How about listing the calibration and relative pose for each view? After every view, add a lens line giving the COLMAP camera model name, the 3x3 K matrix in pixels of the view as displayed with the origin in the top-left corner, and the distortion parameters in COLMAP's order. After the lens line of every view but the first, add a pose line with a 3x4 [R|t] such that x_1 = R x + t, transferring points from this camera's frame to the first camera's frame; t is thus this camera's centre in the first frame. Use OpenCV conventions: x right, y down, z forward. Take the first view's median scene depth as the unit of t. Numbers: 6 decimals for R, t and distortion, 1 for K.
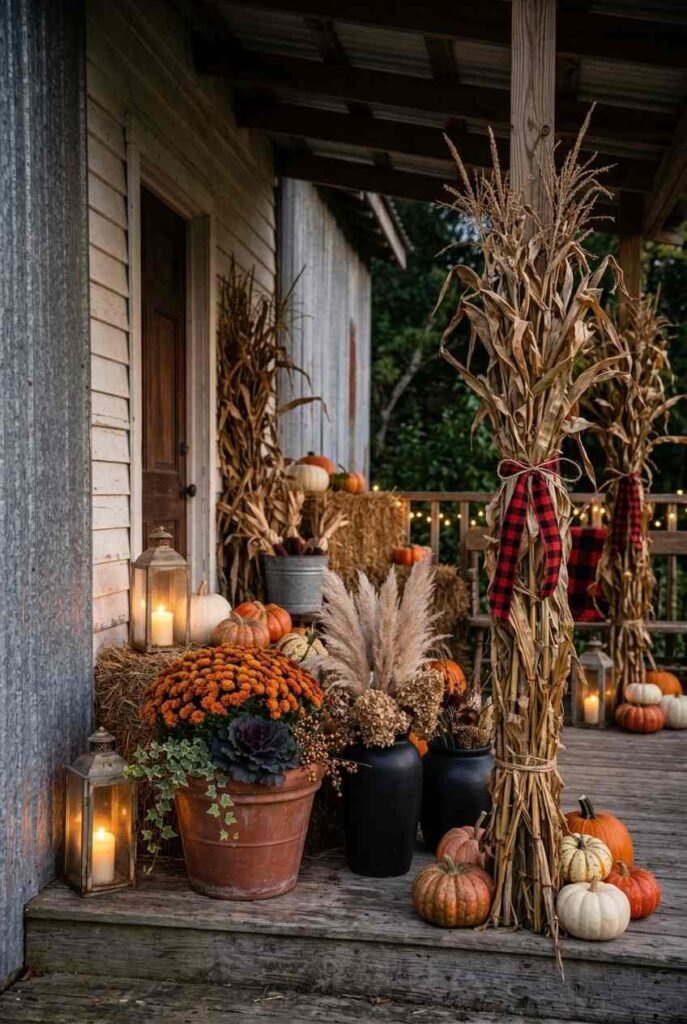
lens RADIAL K [[1014.3, 0, 340.2], [0, 1014.3, 484.5], [0, 0, 1]] dist [0.018118, 0.034615]
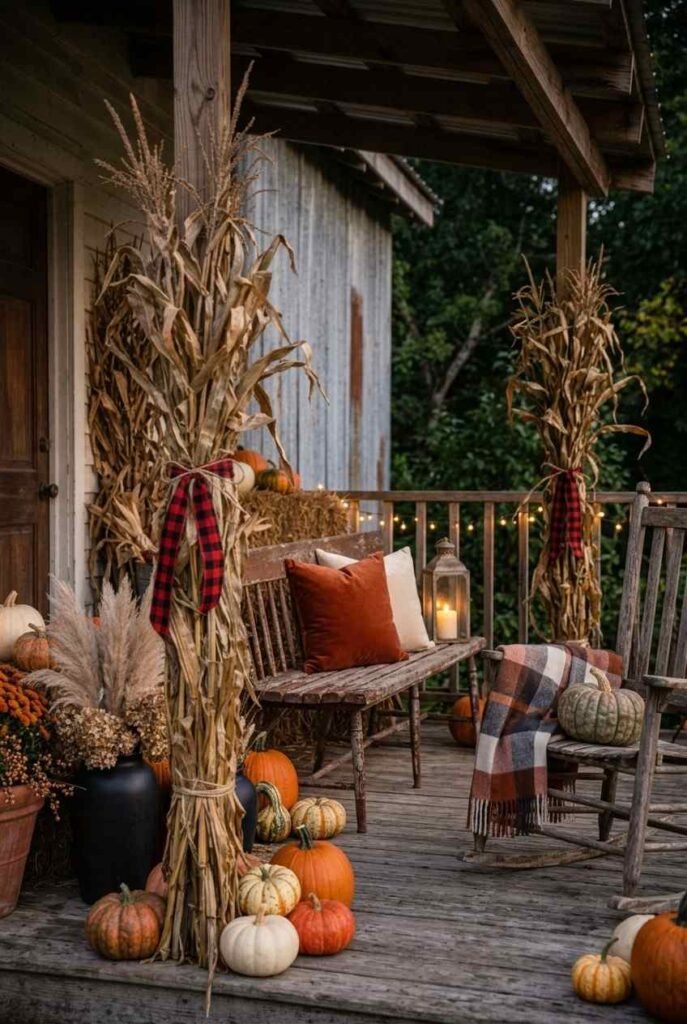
lens RADIAL K [[1202.8, 0, 343.5], [0, 1202.8, 512.0], [0, 0, 1]] dist [0.015057, 0.057451]
pose [[0.994940, -0.001656, -0.100455, 0.381243], [0.004331, 0.999642, 0.026417, -0.004112], [0.100375, -0.026719, 0.994591, -0.062900]]
